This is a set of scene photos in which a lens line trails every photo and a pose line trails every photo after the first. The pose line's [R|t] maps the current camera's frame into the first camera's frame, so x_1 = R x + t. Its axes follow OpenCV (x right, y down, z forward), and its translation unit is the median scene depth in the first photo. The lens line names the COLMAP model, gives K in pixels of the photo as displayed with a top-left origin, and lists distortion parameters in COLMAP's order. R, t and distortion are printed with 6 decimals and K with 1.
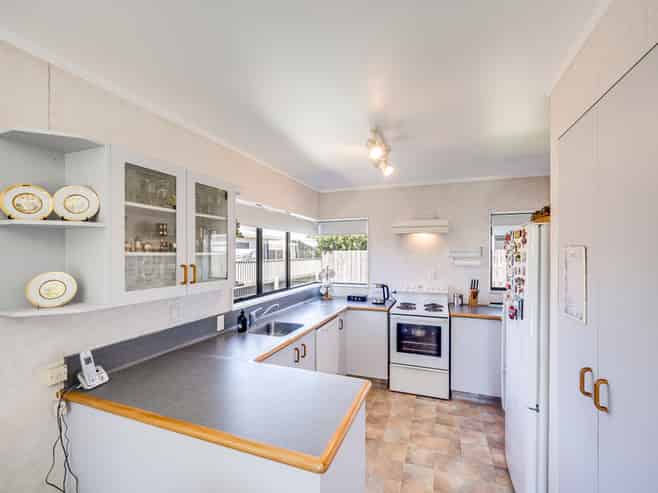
lens RADIAL K [[303.3, 0, 329.0], [0, 303.3, 246.5], [0, 0, 1]] dist [-0.000403, -0.000088]
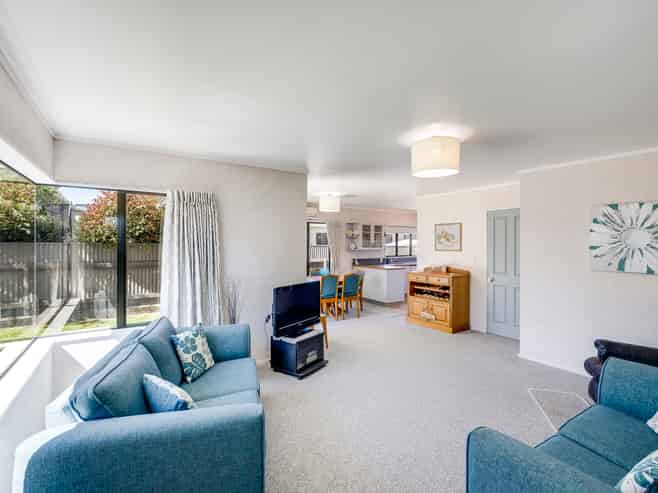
lens RADIAL K [[303.3, 0, 329.0], [0, 303.3, 246.5], [0, 0, 1]] dist [-0.000403, -0.000088]
pose [[0.817545, 0.014344, -0.575686, 0.889840], [0.000346, 0.999677, 0.025399, -0.007872], [0.575864, -0.020964, 0.817276, -1.705100]]
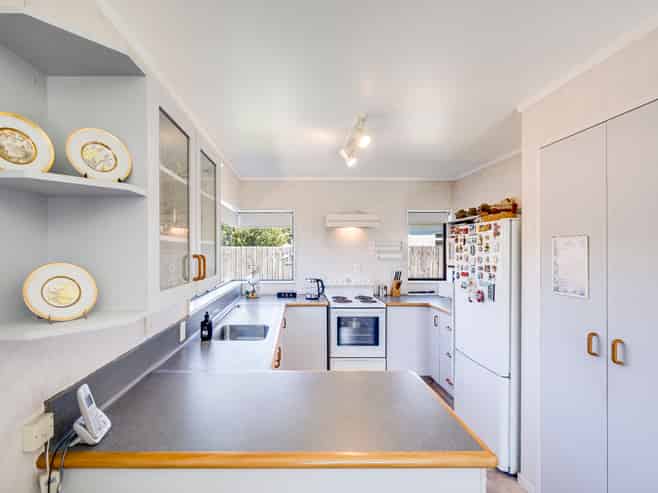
lens RADIAL K [[313.7, 0, 300.0], [0, 313.7, 245.7], [0, 0, 1]] dist [-0.000603, 0.000215]
pose [[0.930807, 0.005432, 0.365471, -0.268503], [-0.007277, 0.999967, 0.003671, 0.016570], [-0.365439, -0.006077, 0.930815, 0.089614]]
